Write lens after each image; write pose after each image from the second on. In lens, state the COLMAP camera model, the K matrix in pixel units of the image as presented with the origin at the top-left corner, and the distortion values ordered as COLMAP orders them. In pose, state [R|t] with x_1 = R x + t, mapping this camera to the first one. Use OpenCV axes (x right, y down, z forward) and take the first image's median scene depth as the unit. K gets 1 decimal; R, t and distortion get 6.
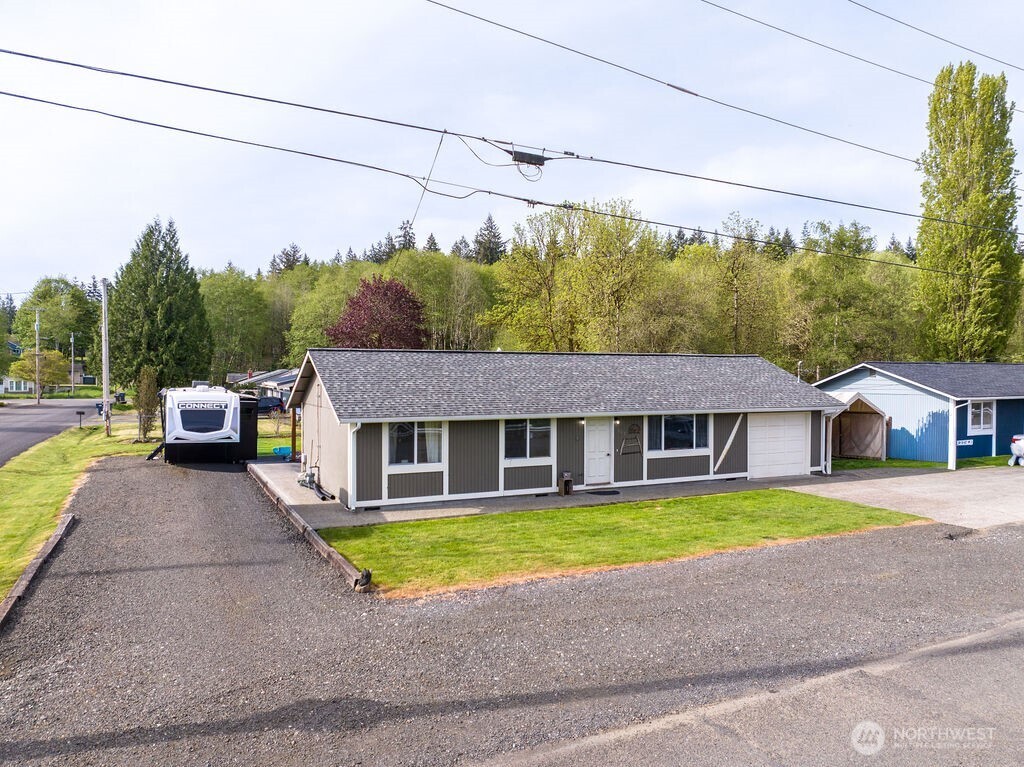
lens RADIAL K [[721.0, 0, 514.6], [0, 721.0, 379.3], [0, 0, 1]] dist [-0.032740, -0.006422]
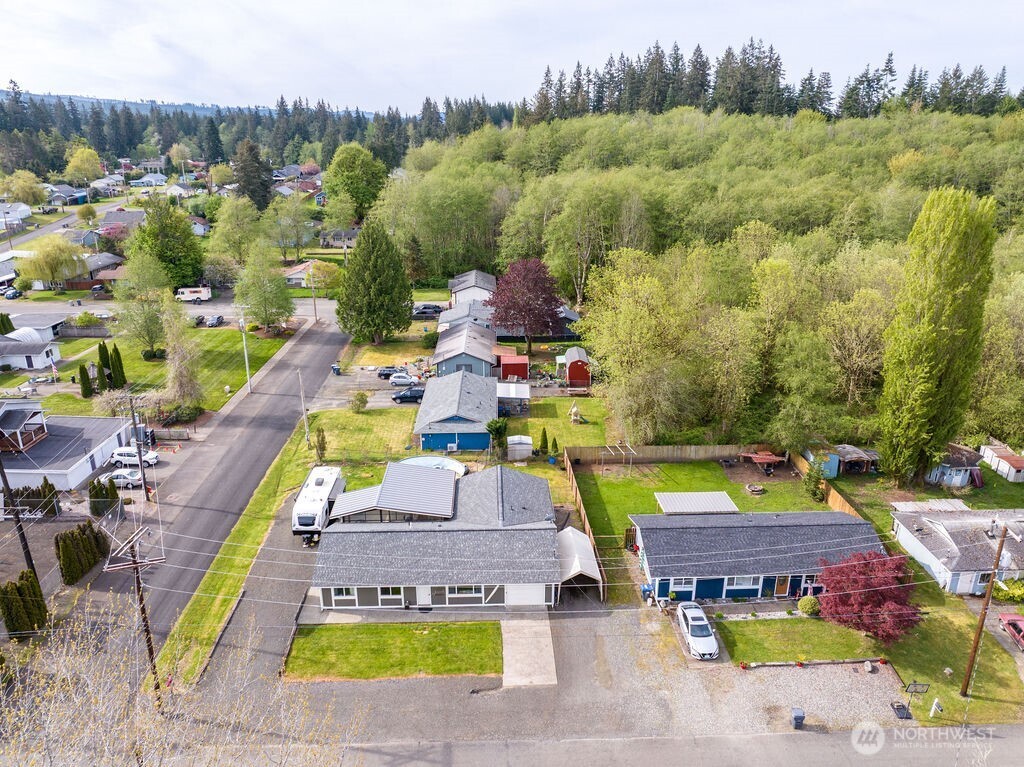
lens RADIAL K [[721.0, 0, 514.6], [0, 721.0, 379.3], [0, 0, 1]] dist [-0.032740, -0.006422]
pose [[0.916877, 0.127227, -0.378352, 1.175310], [-0.000070, 0.947897, 0.318577, -1.303531], [0.399171, -0.292069, 0.869114, -0.735051]]
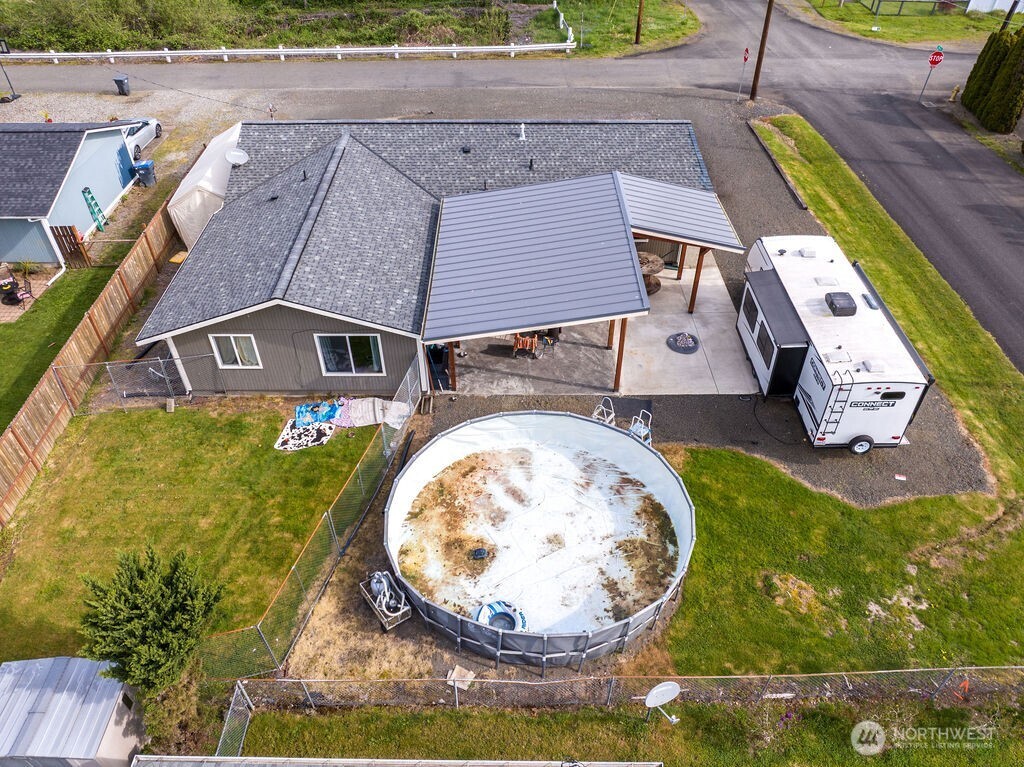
lens RADIAL K [[728.3, 0, 515.1], [0, 728.3, 379.0], [0, 0, 1]] dist [-0.047272, 0.022855]
pose [[-0.904922, -0.280031, 0.320467, -0.537022], [-0.000403, 0.753579, 0.657358, -0.540304], [-0.425577, 0.594728, -0.682043, 2.246942]]
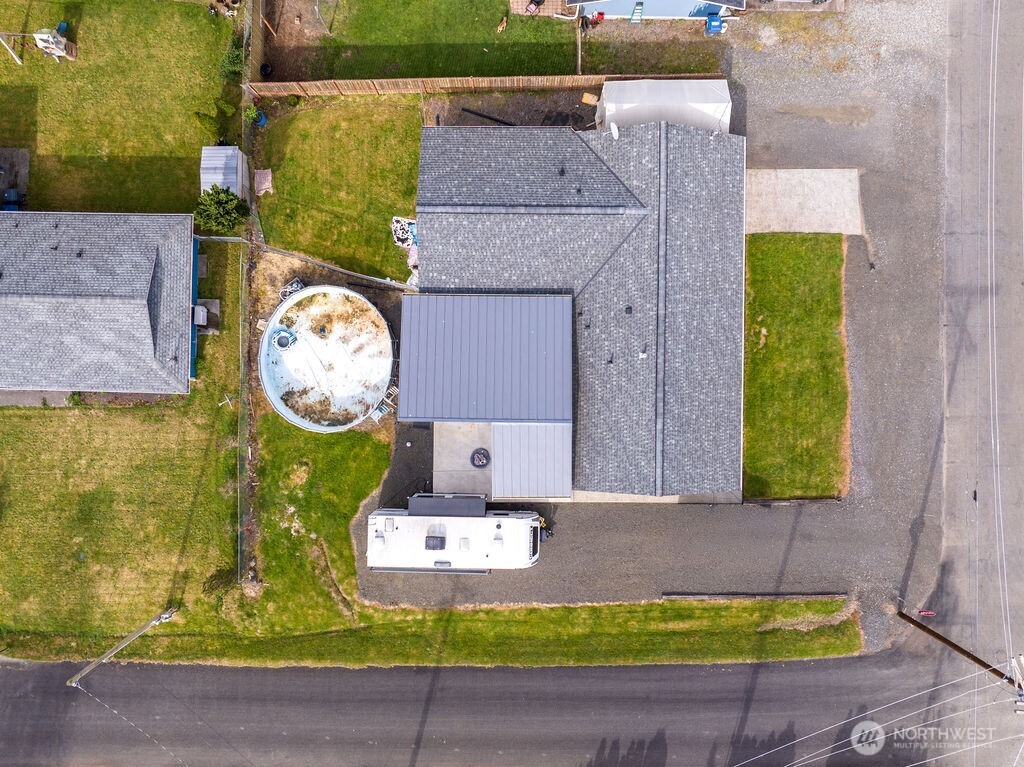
lens RADIAL K [[728.3, 0, 515.1], [0, 728.3, 379.0], [0, 0, 1]] dist [-0.047272, 0.022855]
pose [[0.440517, -0.897744, 0.000787, -0.192334], [0.005516, 0.003584, 0.999978, -1.583434], [-0.897727, -0.440503, 0.006531, 1.341677]]
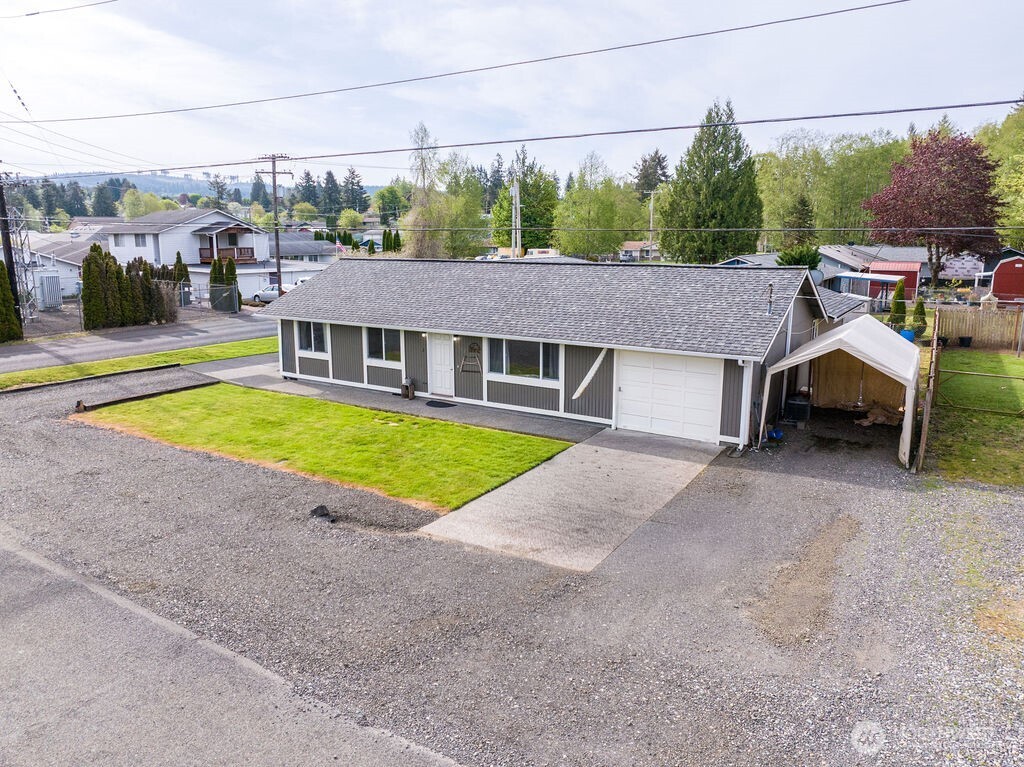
lens RADIAL K [[721.0, 0, 514.6], [0, 721.0, 379.3], [0, 0, 1]] dist [-0.032740, -0.006422]
pose [[0.534449, 0.163390, -0.829257, 1.005533], [-0.003982, 0.981613, 0.190842, -0.075368], [0.845191, -0.098694, 0.525273, 0.523714]]
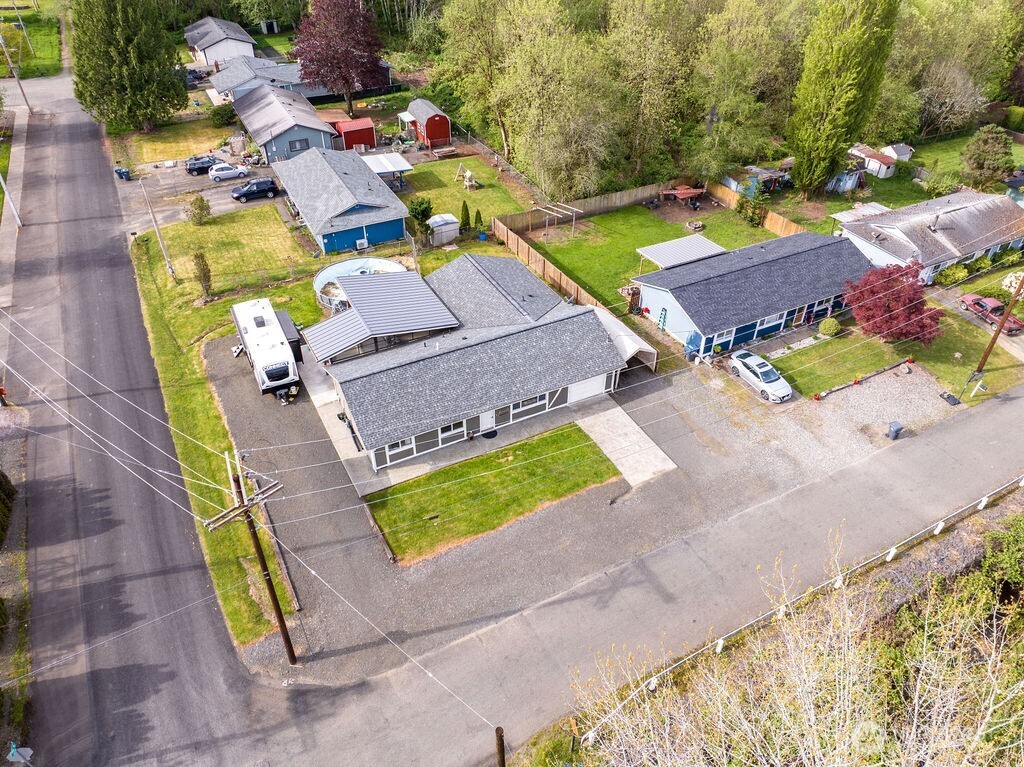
lens RADIAL K [[716.9, 0, 512.0], [0, 716.9, 383.5], [0, 0, 1]] dist [-0.024728, -0.004998]
pose [[0.999442, -0.017651, 0.028361, 0.127383], [-0.003546, 0.788149, 0.615474, -1.206462], [-0.033216, -0.615231, 0.787647, -0.545503]]
